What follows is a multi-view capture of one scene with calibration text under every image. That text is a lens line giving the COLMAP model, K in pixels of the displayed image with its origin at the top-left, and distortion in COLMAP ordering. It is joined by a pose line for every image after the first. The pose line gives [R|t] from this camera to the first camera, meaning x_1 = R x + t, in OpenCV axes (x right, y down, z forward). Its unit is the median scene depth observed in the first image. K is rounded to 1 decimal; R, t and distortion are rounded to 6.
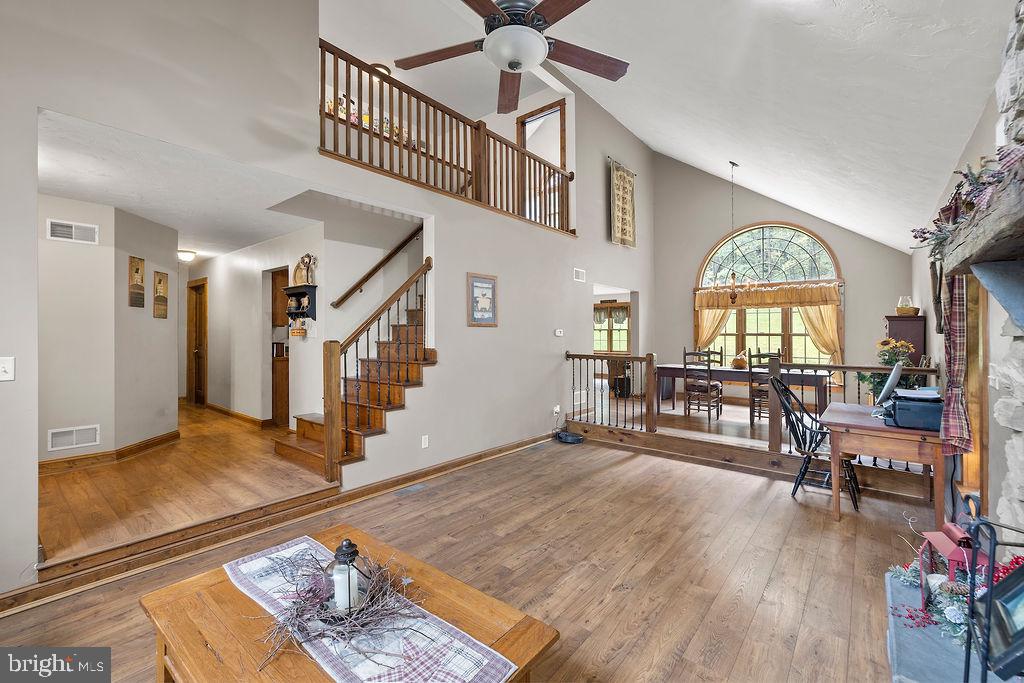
lens RADIAL K [[432.5, 0, 500.8], [0, 432.5, 330.1], [0, 0, 1]] dist [0.002274, 0.000254]
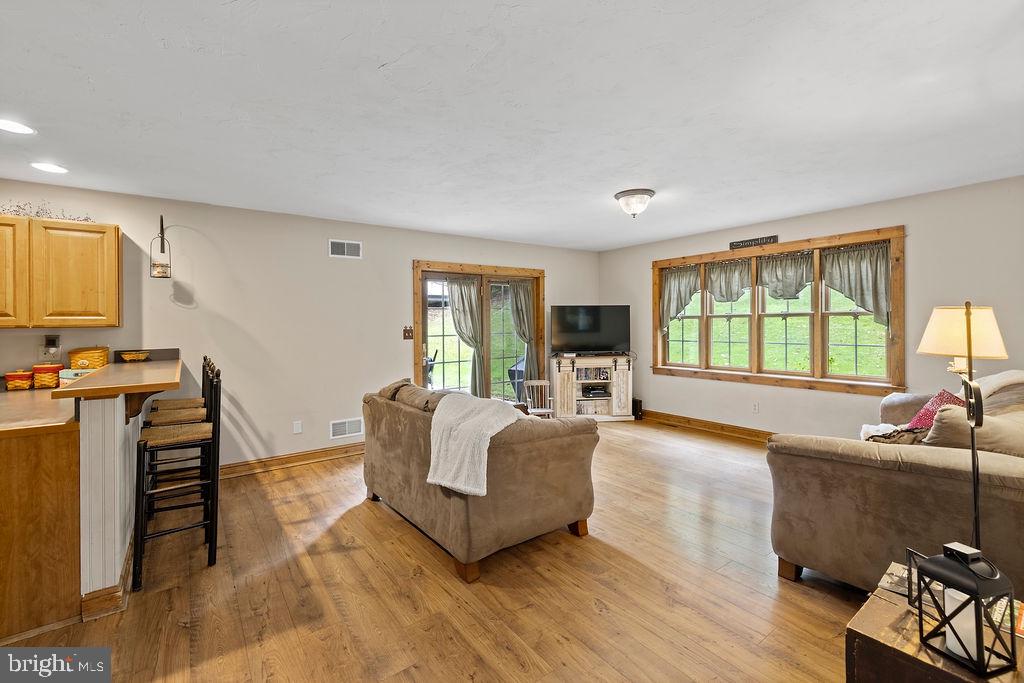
lens RADIAL K [[432.5, 0, 500.8], [0, 432.5, 330.1], [0, 0, 1]] dist [0.002274, 0.000254]
pose [[0.968954, -0.012969, -0.246901, 0.270263], [0.019273, 0.999547, 0.023130, -0.004056], [0.246489, -0.027170, 0.968765, 1.223773]]
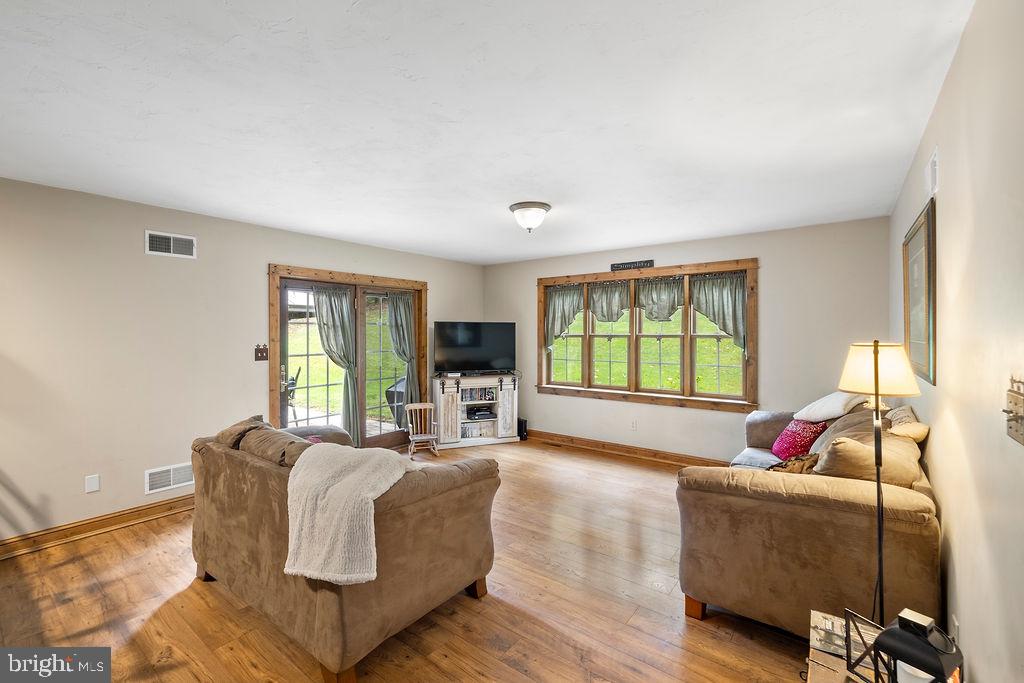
lens RADIAL K [[434.6, 0, 496.2], [0, 434.6, 340.6], [0, 0, 1]] dist [0.000372, 0.000217]
pose [[0.999596, -0.005163, 0.027956, 0.242112], [0.004429, 0.999645, 0.026264, -0.018046], [-0.028082, -0.026130, 0.999264, 1.292862]]
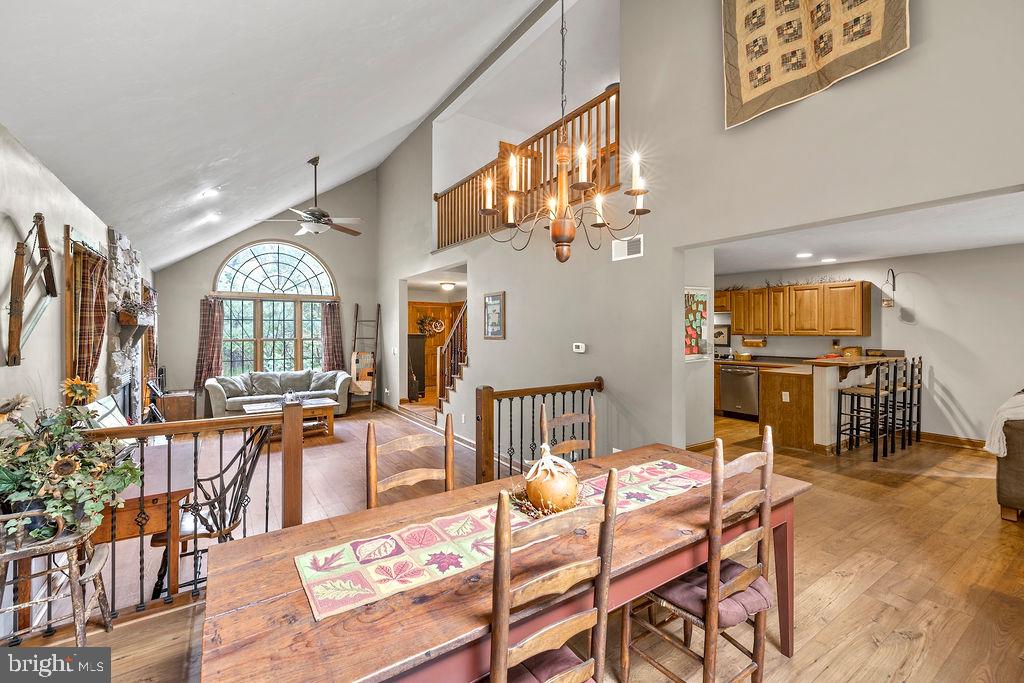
lens RADIAL K [[441.3, 0, 497.5], [0, 441.3, 327.0], [0, 0, 1]] dist [-0.000049, -0.000194]
pose [[-0.293903, -0.011520, -0.955766, 0.873582], [0.011811, 0.999807, -0.015683, -0.019213], [0.955762, -0.015898, -0.293710, 1.131084]]
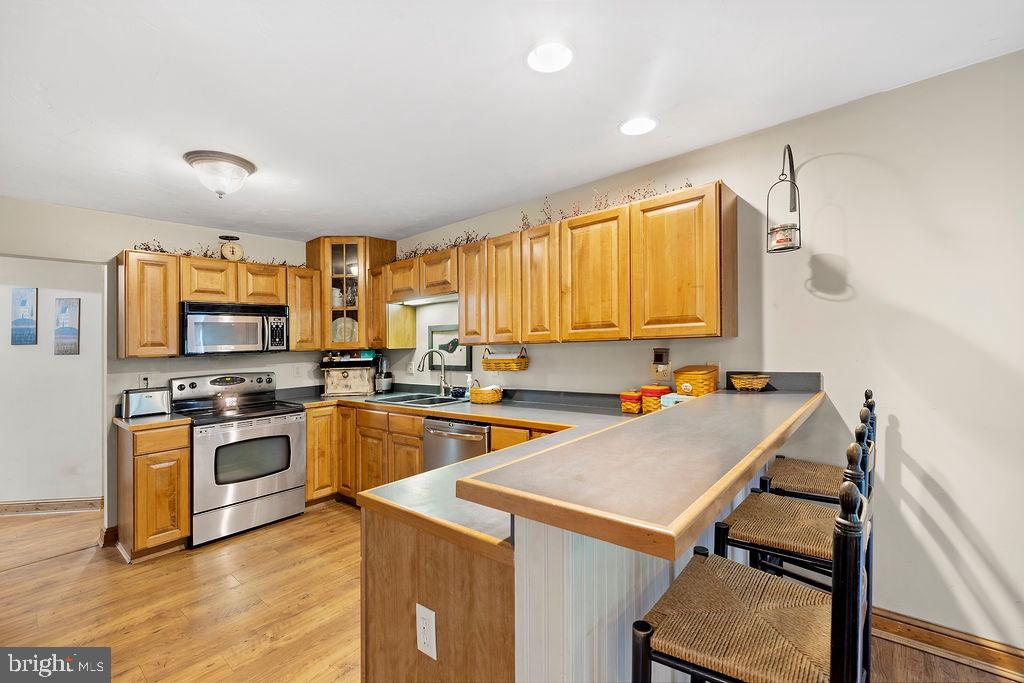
lens RADIAL K [[425.3, 0, 512.0], [0, 425.3, 341.5], [0, 0, 1]] dist [0.010410, -0.000037]
pose [[0.003937, -0.014728, -0.999884, 0.021473], [0.042220, 0.999002, -0.014549, -0.003191], [0.999101, -0.042158, 0.004555, 1.455744]]
